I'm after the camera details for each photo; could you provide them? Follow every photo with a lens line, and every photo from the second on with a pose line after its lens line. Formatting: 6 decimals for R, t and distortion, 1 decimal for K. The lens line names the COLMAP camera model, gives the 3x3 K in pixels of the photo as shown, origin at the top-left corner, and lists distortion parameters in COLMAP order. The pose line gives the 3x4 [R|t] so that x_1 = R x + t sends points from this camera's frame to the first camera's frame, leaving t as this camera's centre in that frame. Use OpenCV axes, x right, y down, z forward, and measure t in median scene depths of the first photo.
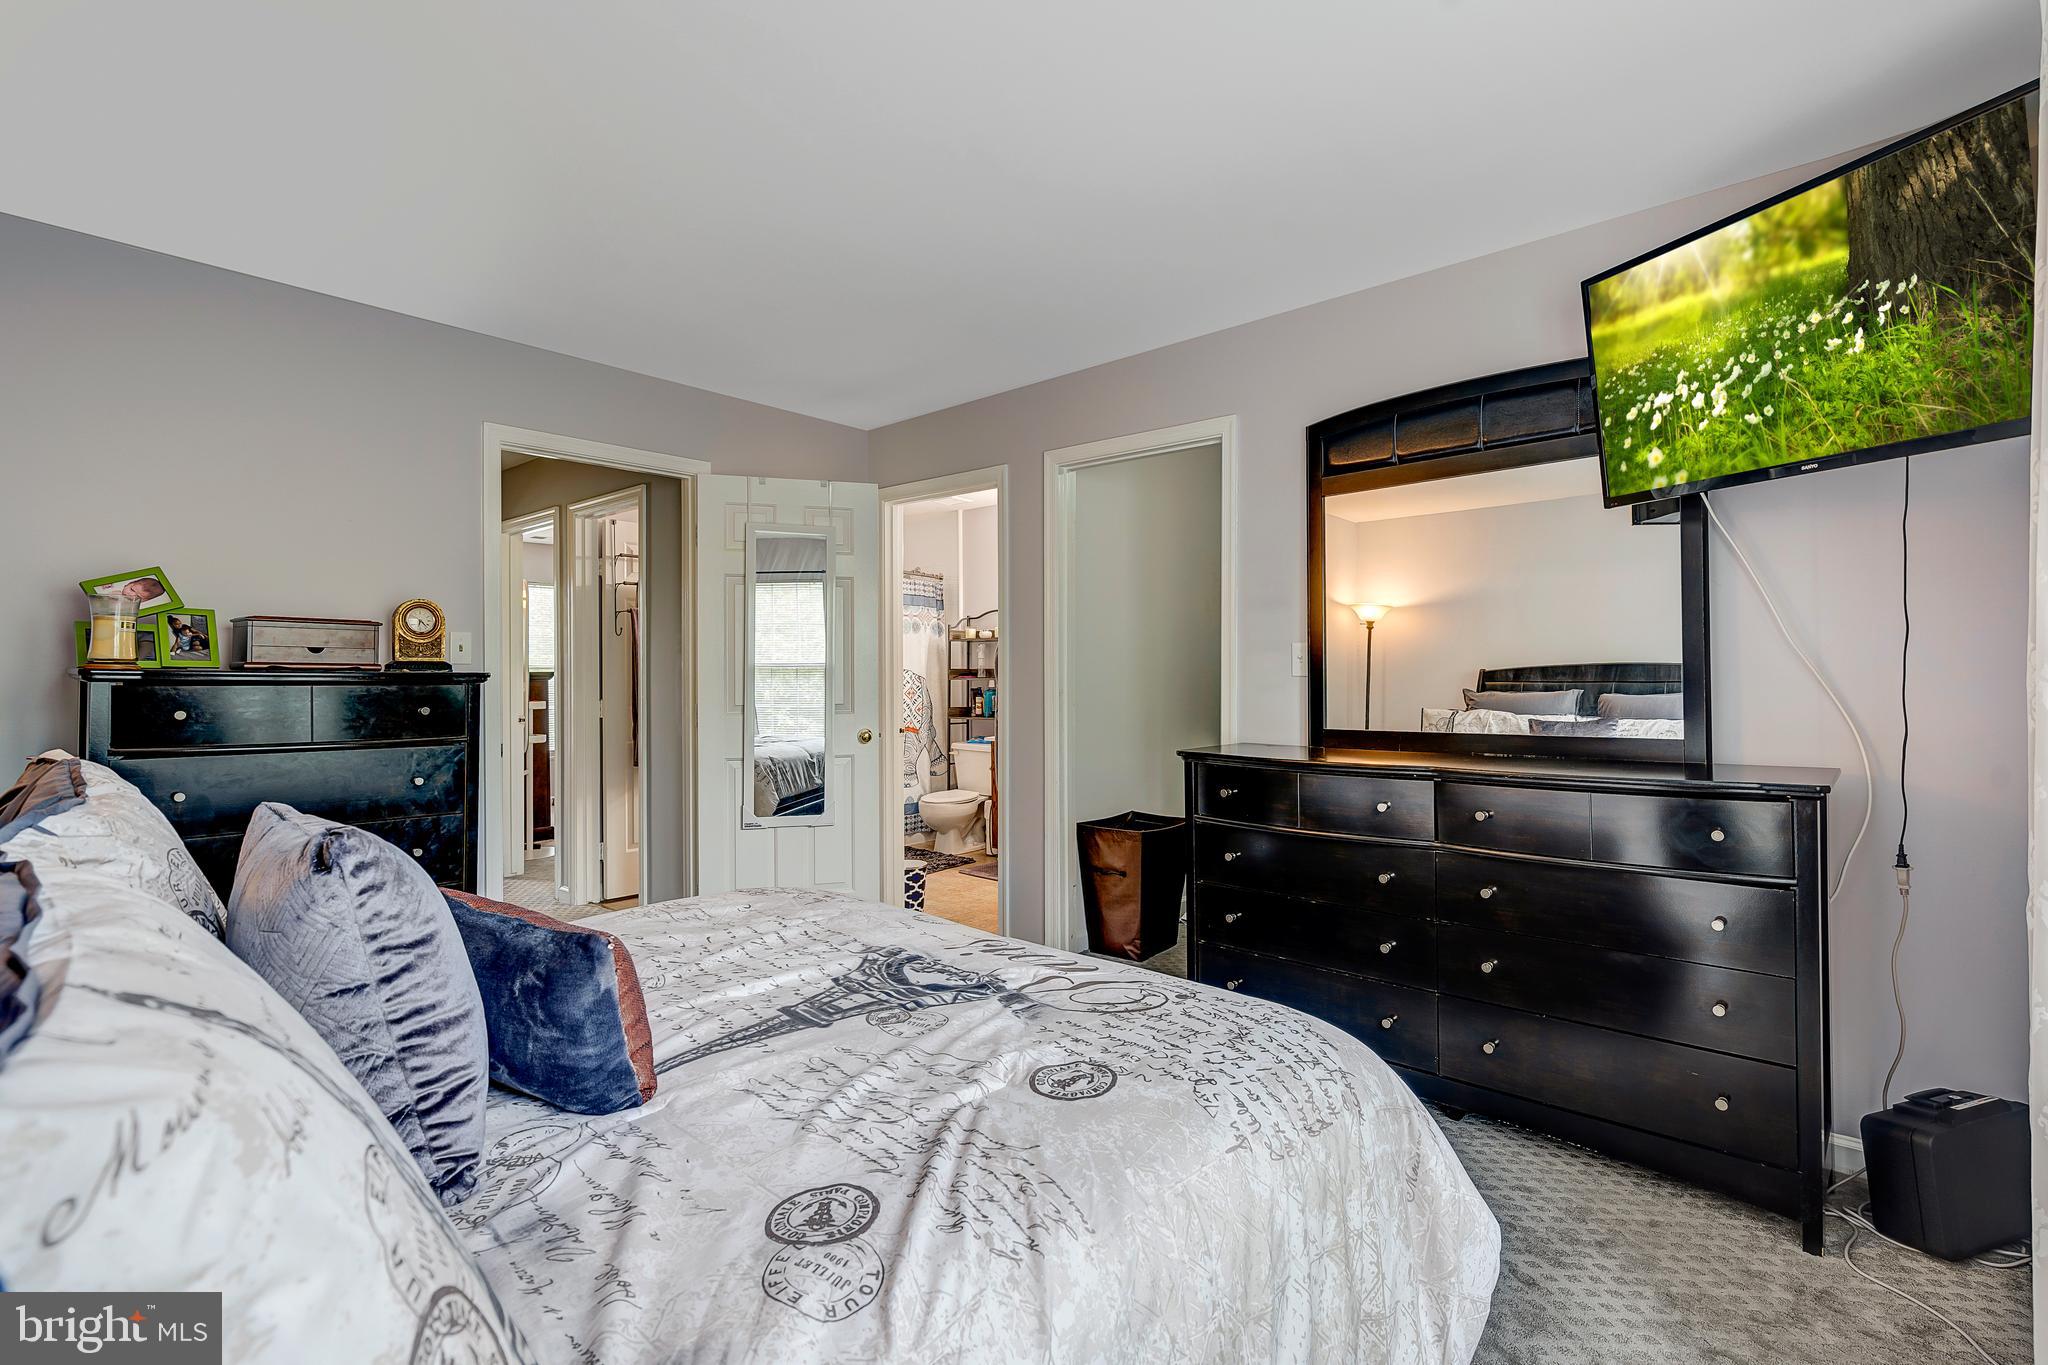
lens RADIAL K [[933.0, 0, 1023.9], [0, 933.0, 674.4], [0, 0, 1]] dist [-0.006158, 0.001272]
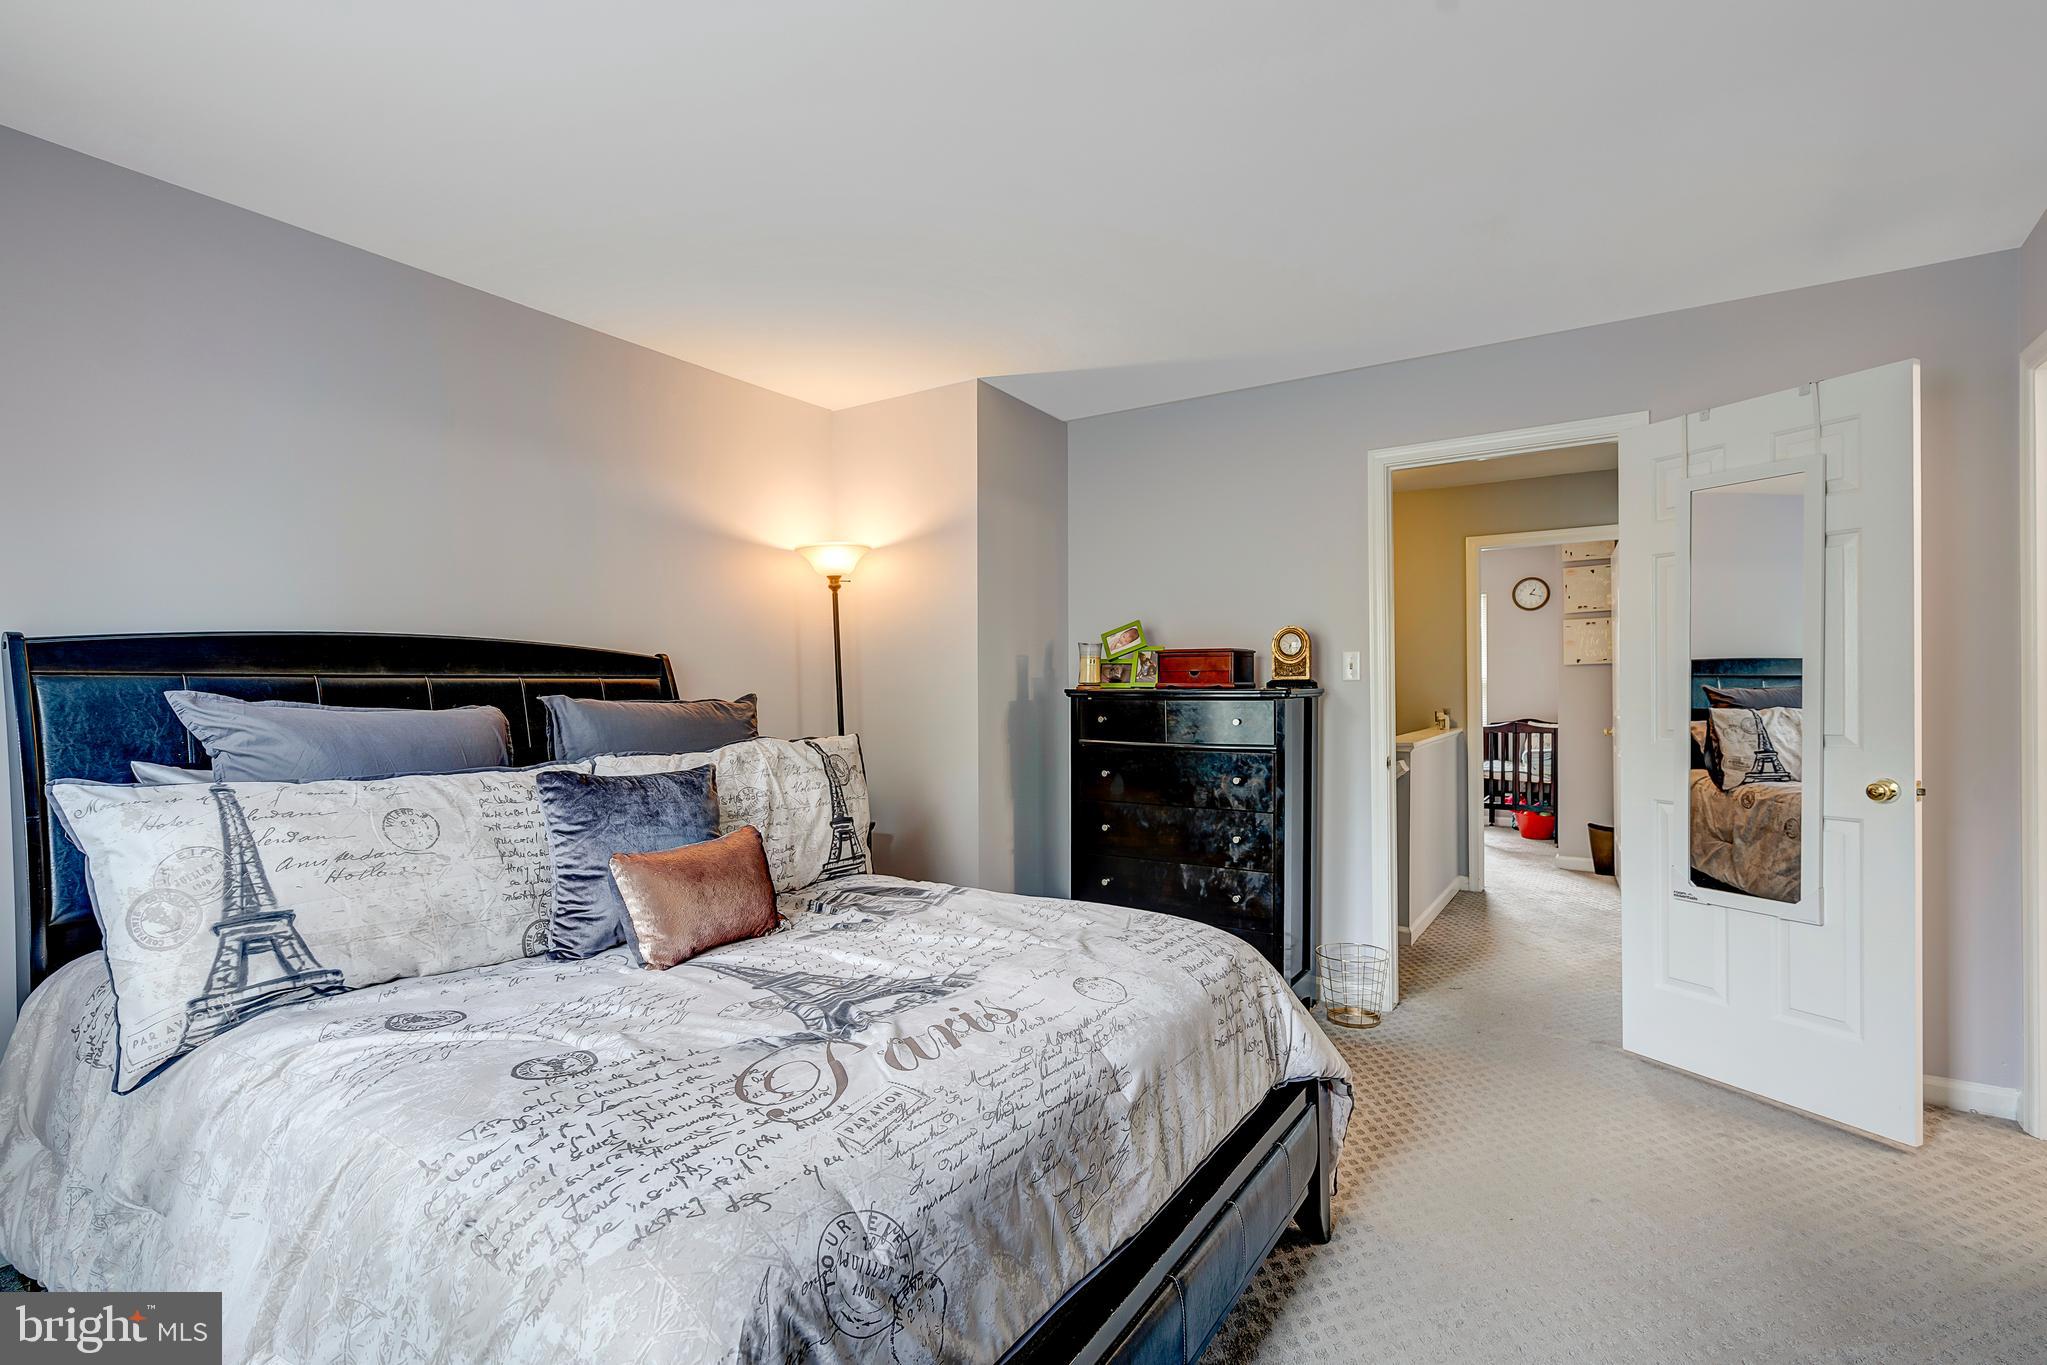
lens RADIAL K [[932.5, 0, 1027.1], [0, 932.5, 691.3], [0, 0, 1]] dist [-0.006158, 0.001272]
pose [[0.157597, -0.000375, -0.987503, 0.998708], [0.007974, 0.999968, 0.000893, -0.006402], [0.987471, -0.008015, 0.157595, 1.116782]]
